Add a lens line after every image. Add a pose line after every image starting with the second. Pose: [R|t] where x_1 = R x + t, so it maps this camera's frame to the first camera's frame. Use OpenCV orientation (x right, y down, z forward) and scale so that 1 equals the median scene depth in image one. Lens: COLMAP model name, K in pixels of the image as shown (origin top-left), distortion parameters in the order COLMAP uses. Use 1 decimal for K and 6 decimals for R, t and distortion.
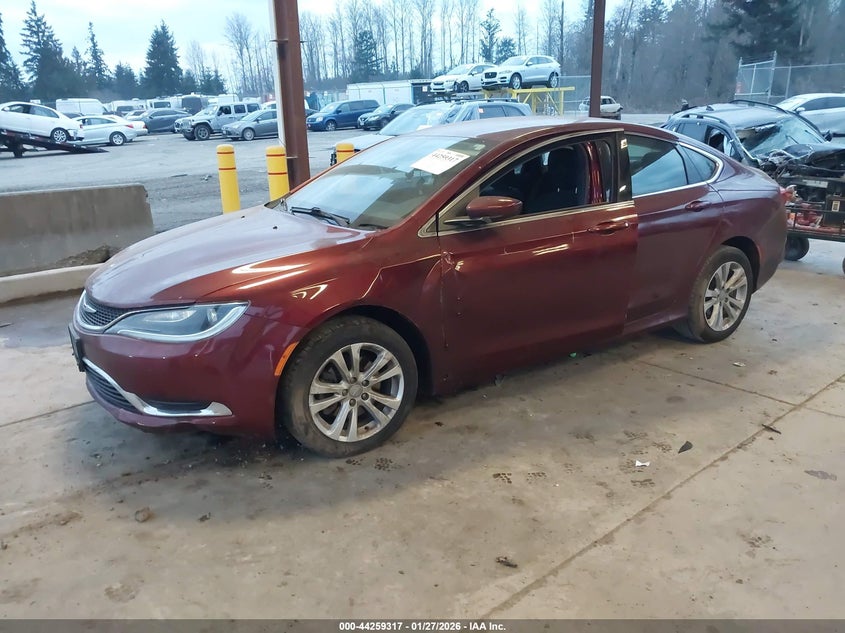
lens RADIAL K [[697.0, 0, 422.5], [0, 697.0, 316.5], [0, 0, 1]] dist [-0.001135, -0.005139]
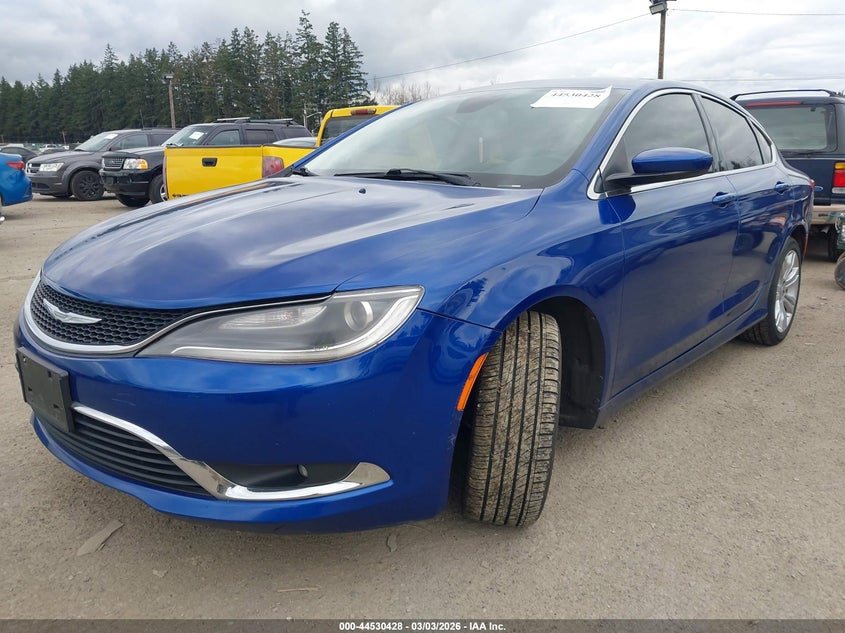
lens RADIAL K [[697.0, 0, 422.5], [0, 697.0, 316.5], [0, 0, 1]] dist [-0.001135, -0.005139]
pose [[0.952125, -0.038825, 0.303234, -0.414638], [0.059364, 0.996503, -0.058806, 0.037271], [-0.299890, 0.073992, 0.951100, 0.422683]]
